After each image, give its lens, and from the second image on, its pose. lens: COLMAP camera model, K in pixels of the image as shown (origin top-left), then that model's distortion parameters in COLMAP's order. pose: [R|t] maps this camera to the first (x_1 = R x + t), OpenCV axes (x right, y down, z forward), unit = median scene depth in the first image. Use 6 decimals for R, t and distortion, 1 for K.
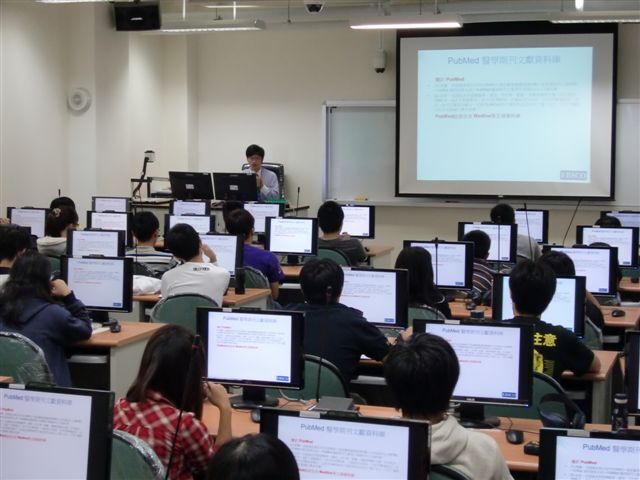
lens RADIAL K [[1218.7, 0, 313.8], [0, 1218.7, 242.5], [0, 0, 1]] dist [-0.005967, 0.000000]
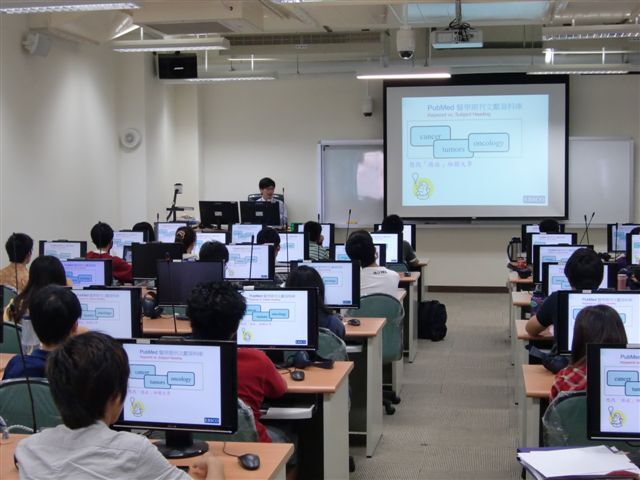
lens RADIAL K [[1027.7, 0, 320.5], [0, 1027.7, 235.5], [0, 0, 1]] dist [-0.024951, 0.000000]
pose [[0.985670, -0.019380, 0.167568, -0.170891], [0.025346, 0.999116, -0.033537, 0.009732], [-0.166770, 0.037303, 0.985290, 0.025985]]
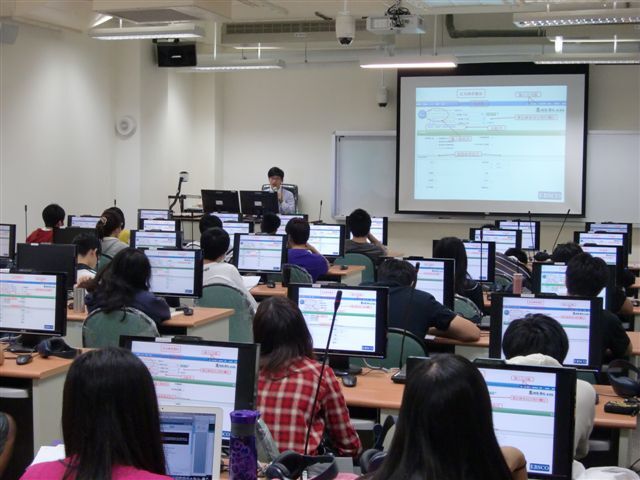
lens RADIAL K [[1027.7, 0, 314.7], [0, 1027.7, 244.2], [0, 0, 1]] dist [-0.024951, 0.000000]
pose [[0.999746, 0.007050, 0.021383, -0.032253], [-0.006614, 0.999770, -0.020425, 0.012775], [-0.021522, 0.020279, 0.999563, 0.025944]]
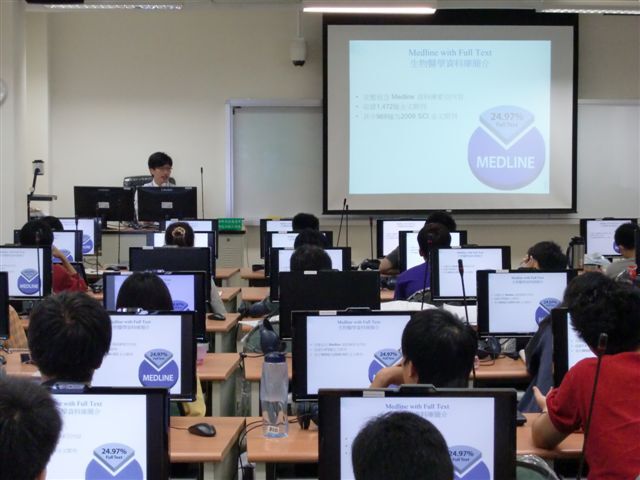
lens RADIAL K [[1456.3, 0, 321.2], [0, 1456.3, 237.3], [0, 0, 1]] dist [0.034470, 0.000000]
pose [[0.924508, -0.024980, 0.380343, -0.331286], [0.037681, 0.998952, -0.025984, 0.004301], [-0.379295, 0.038354, 0.924481, 0.082865]]
